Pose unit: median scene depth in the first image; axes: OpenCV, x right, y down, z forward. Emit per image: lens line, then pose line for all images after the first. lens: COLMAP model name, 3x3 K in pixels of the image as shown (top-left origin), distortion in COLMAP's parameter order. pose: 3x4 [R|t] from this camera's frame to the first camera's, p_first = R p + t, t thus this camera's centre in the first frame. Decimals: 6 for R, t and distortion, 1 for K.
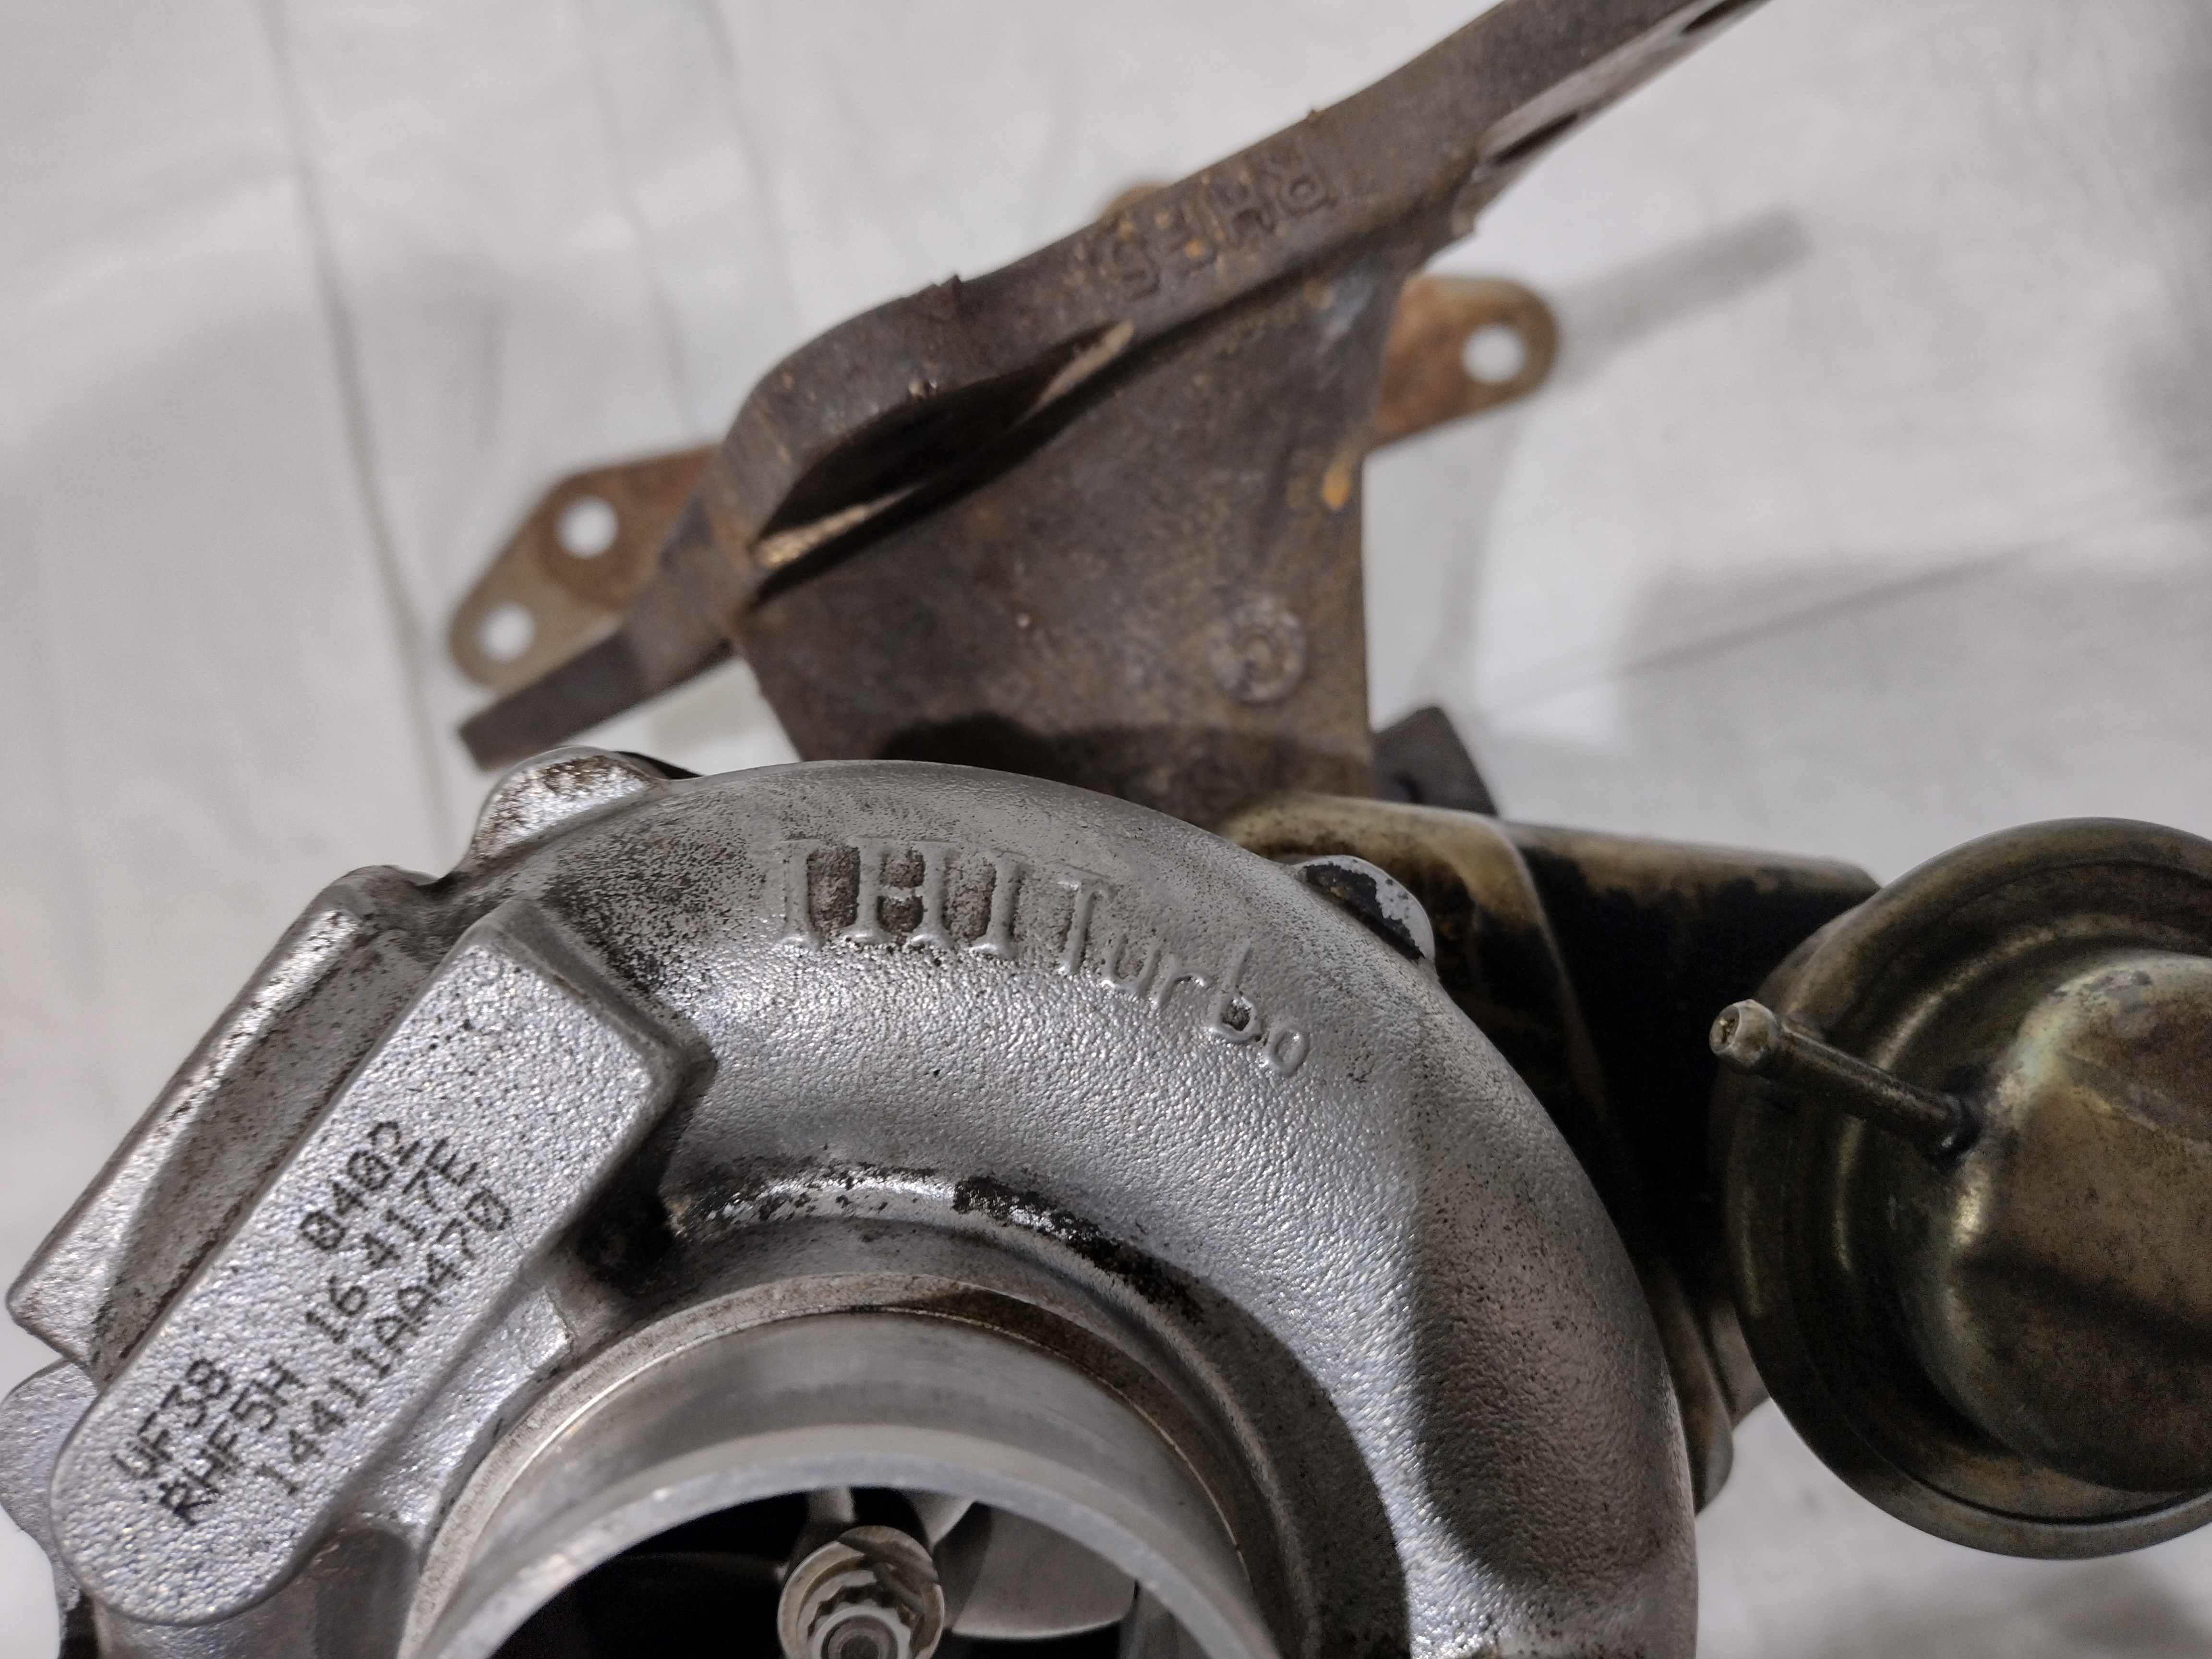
lens RADIAL K [[1629.0, 0, 1100.1], [0, 1629.0, 803.1], [0, 0, 1]] dist [0.000830, -0.000508]
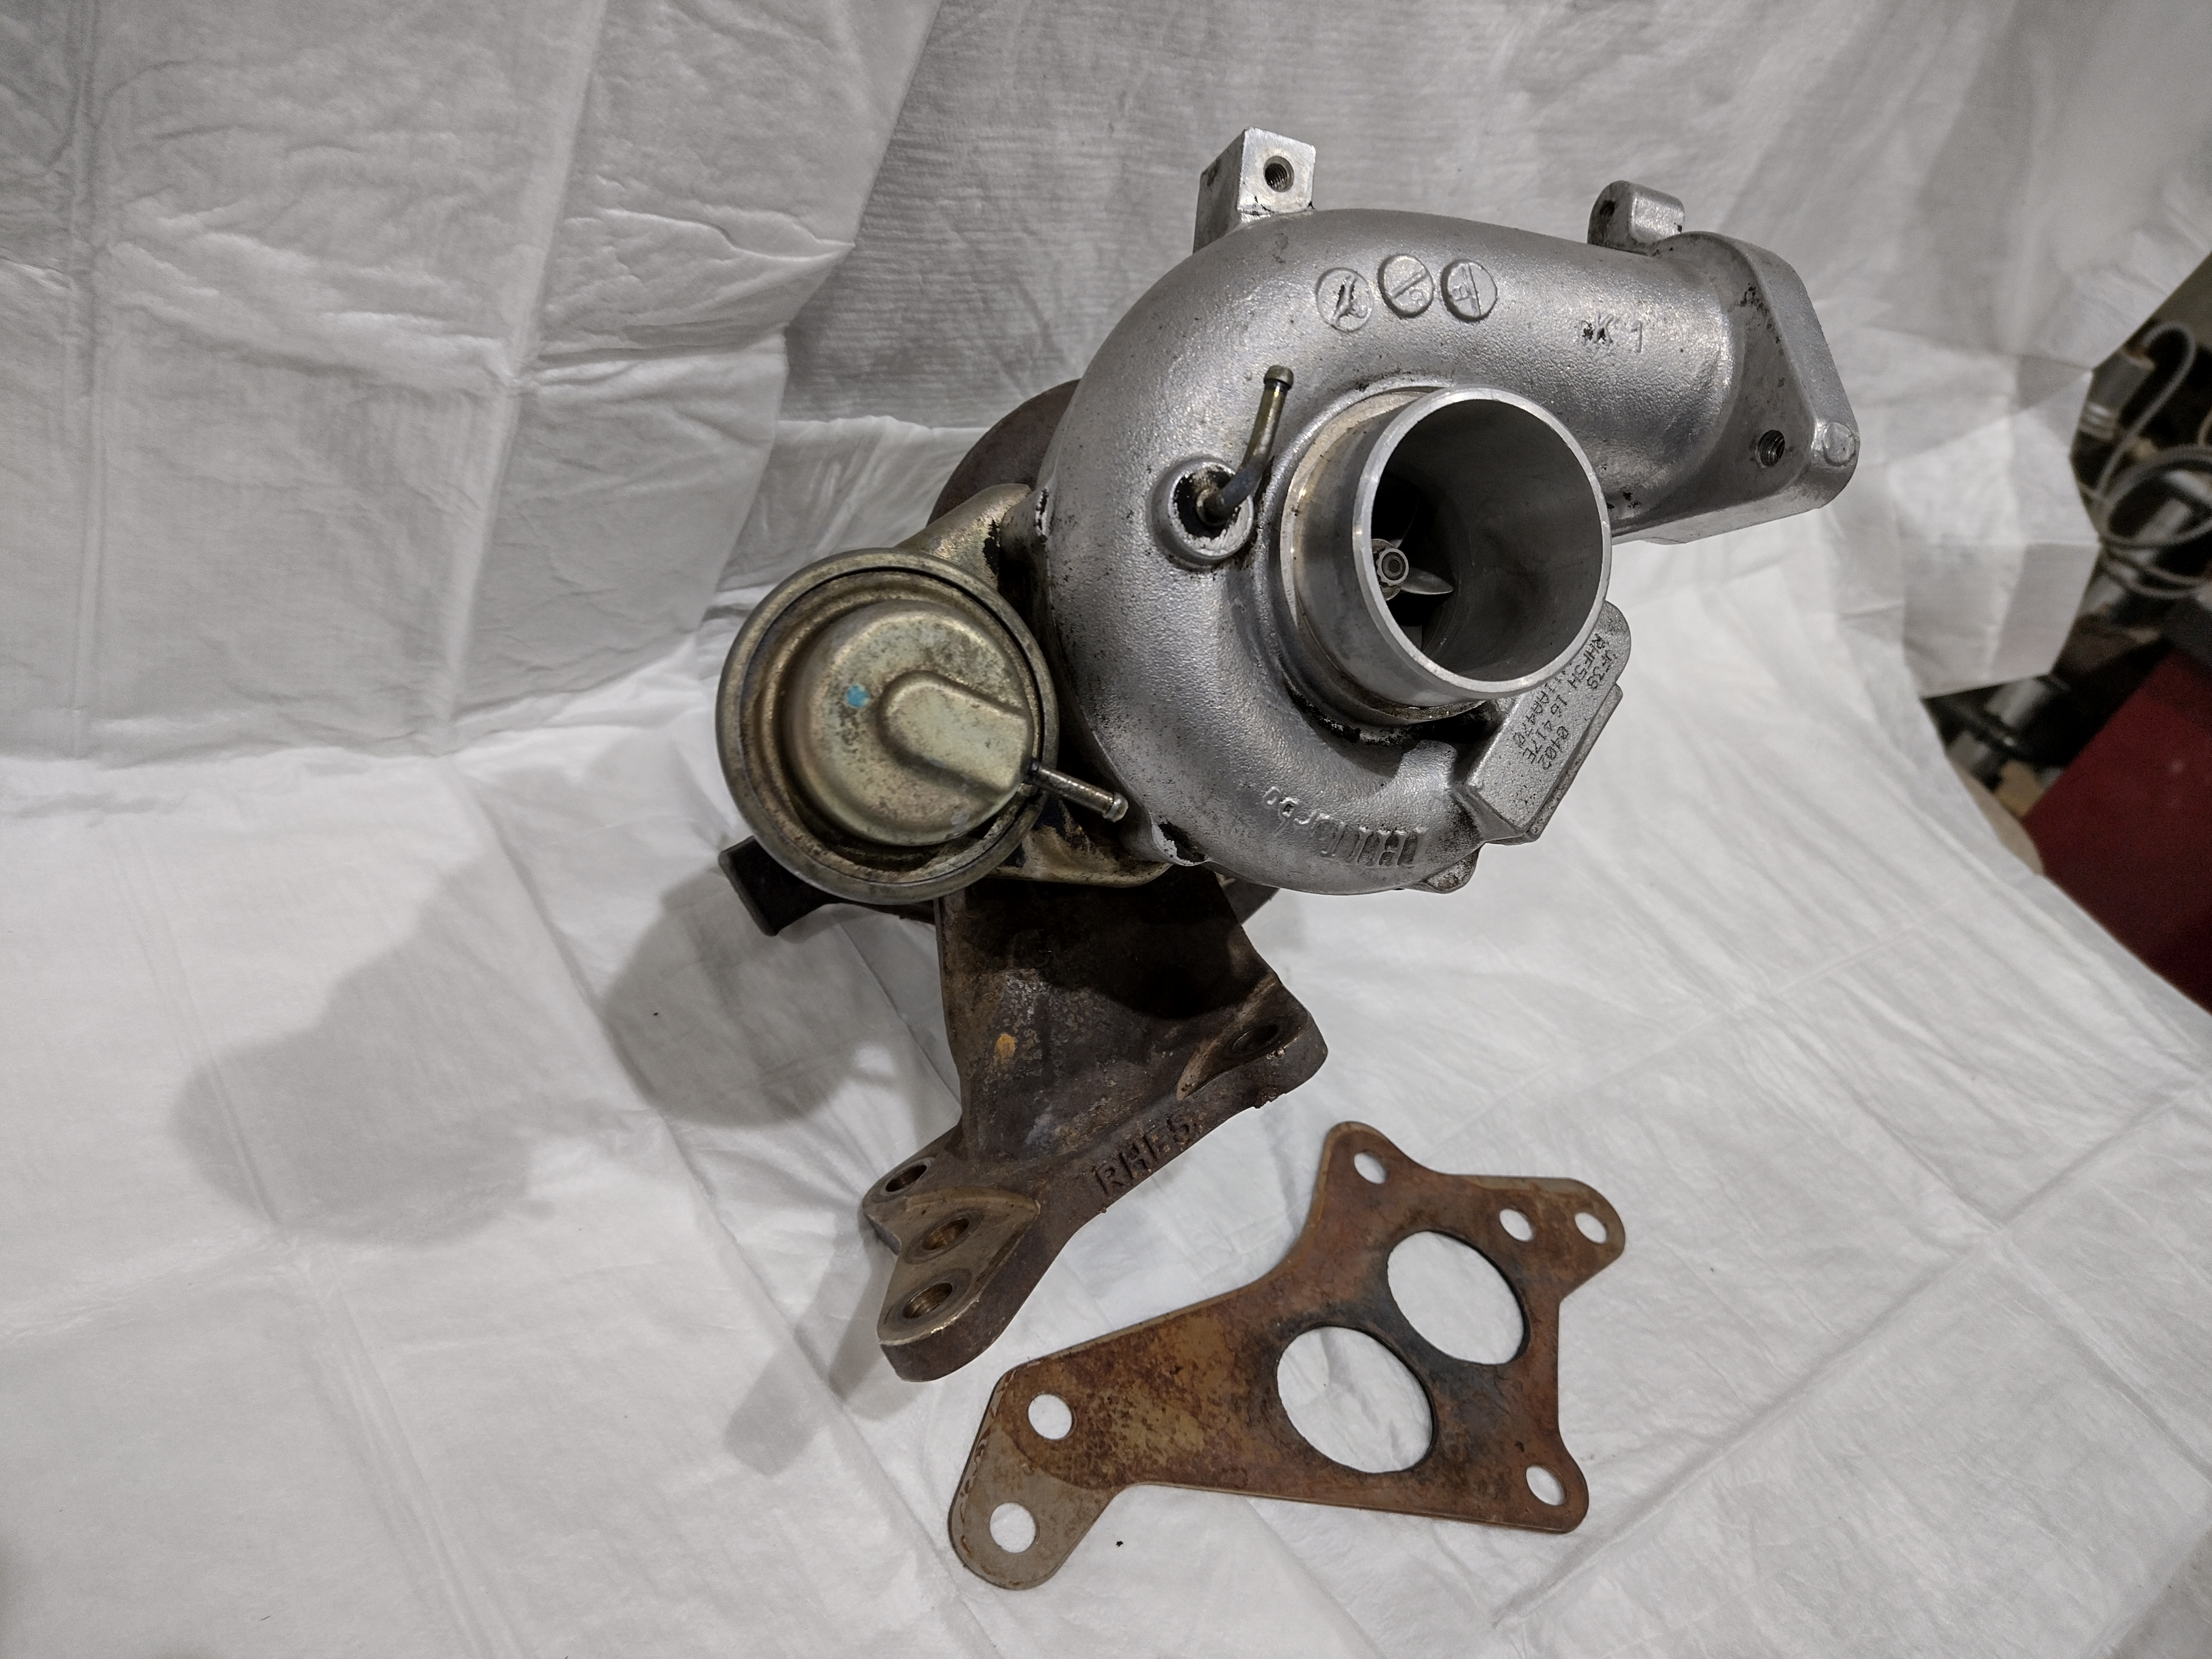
lens RADIAL K [[1629.0, 0, 1100.1], [0, 1629.0, 803.1], [0, 0, 1]] dist [0.000830, -0.000508]
pose [[-0.907697, 0.017238, -0.419272, 1.529398], [-0.013145, -0.999834, -0.012650, 0.183298], [-0.419421, -0.005971, 0.907772, -1.334820]]
